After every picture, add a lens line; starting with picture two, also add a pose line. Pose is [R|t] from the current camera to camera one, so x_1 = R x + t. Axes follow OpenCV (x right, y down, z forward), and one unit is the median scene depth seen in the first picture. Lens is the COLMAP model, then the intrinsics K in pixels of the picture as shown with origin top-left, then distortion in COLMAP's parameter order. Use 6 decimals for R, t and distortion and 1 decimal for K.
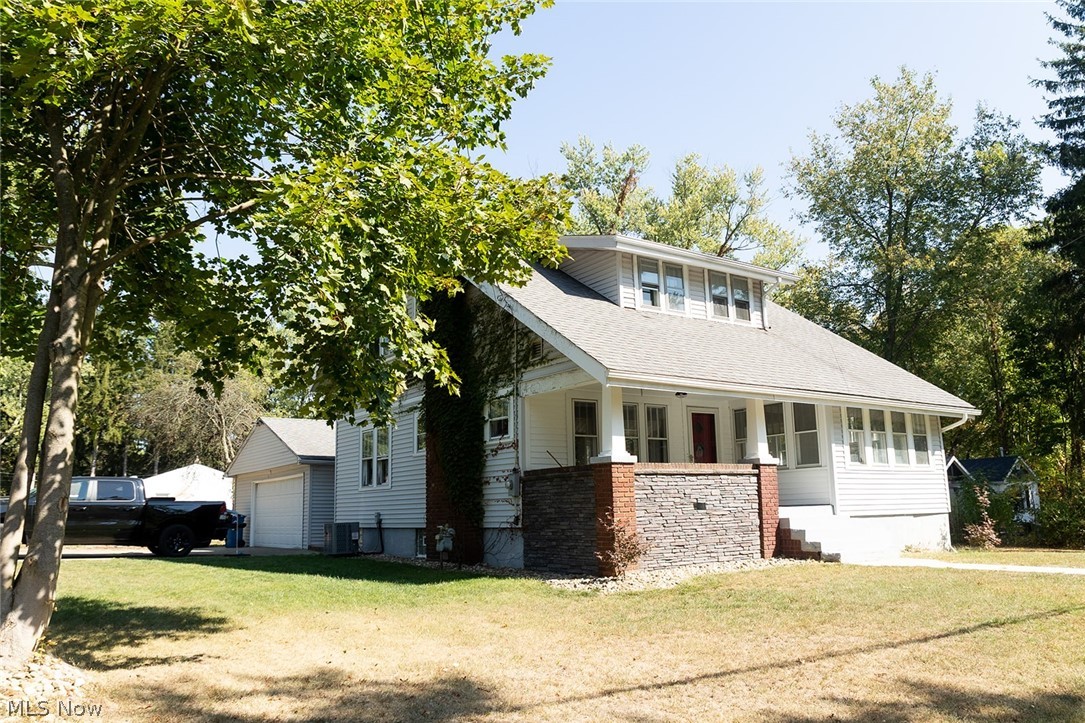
lens RADIAL K [[891.5, 0, 542.5], [0, 891.5, 361.5], [0, 0, 1]] dist [-0.085638, -0.004810]
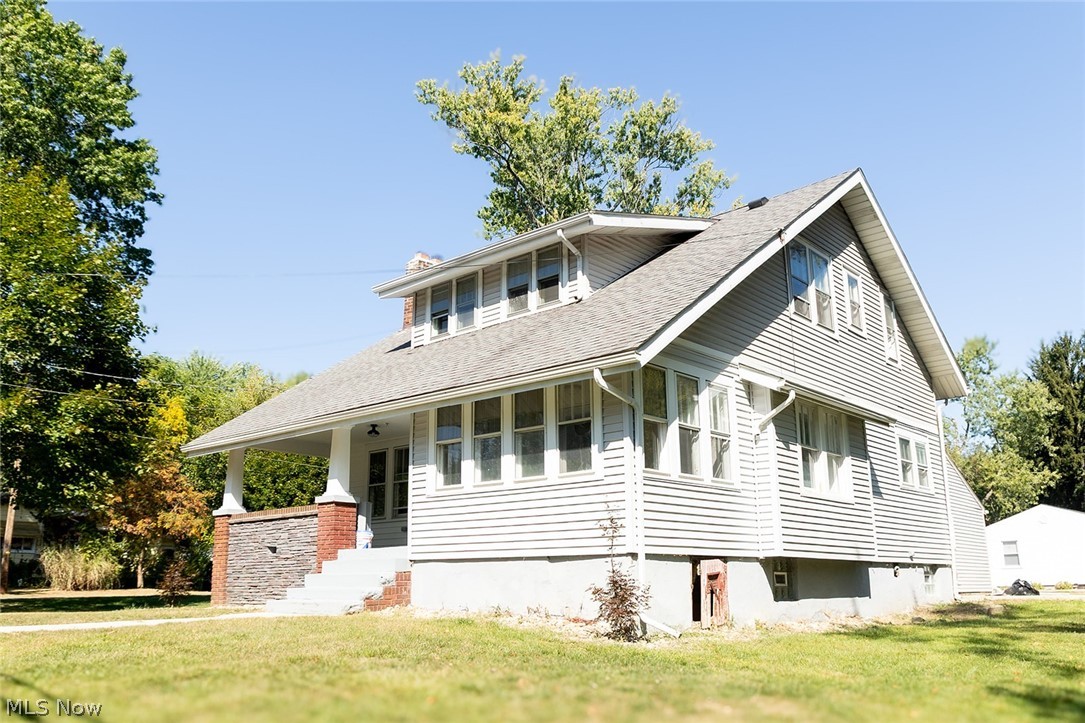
lens RADIAL K [[891.5, 0, 542.5], [0, 891.5, 361.5], [0, 0, 1]] dist [-0.085638, -0.004810]
pose [[0.220738, -0.214234, -0.951514, 1.121943], [0.179615, 0.967822, -0.176237, 0.164020], [0.958652, -0.132004, 0.252114, 0.933358]]
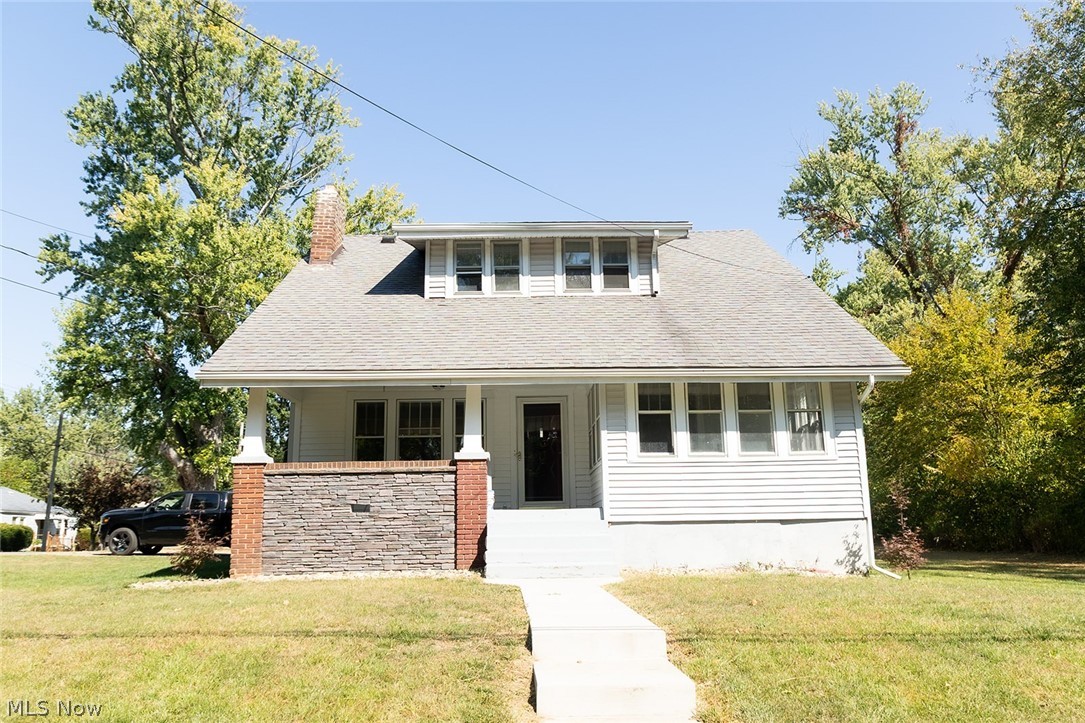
lens RADIAL K [[891.5, 0, 542.5], [0, 891.5, 361.5], [0, 0, 1]] dist [-0.085638, -0.004810]
pose [[0.816938, -0.104941, -0.567098, 0.751420], [0.095927, 0.994334, -0.045813, 0.063130], [0.568692, -0.016974, 0.822375, 0.311647]]
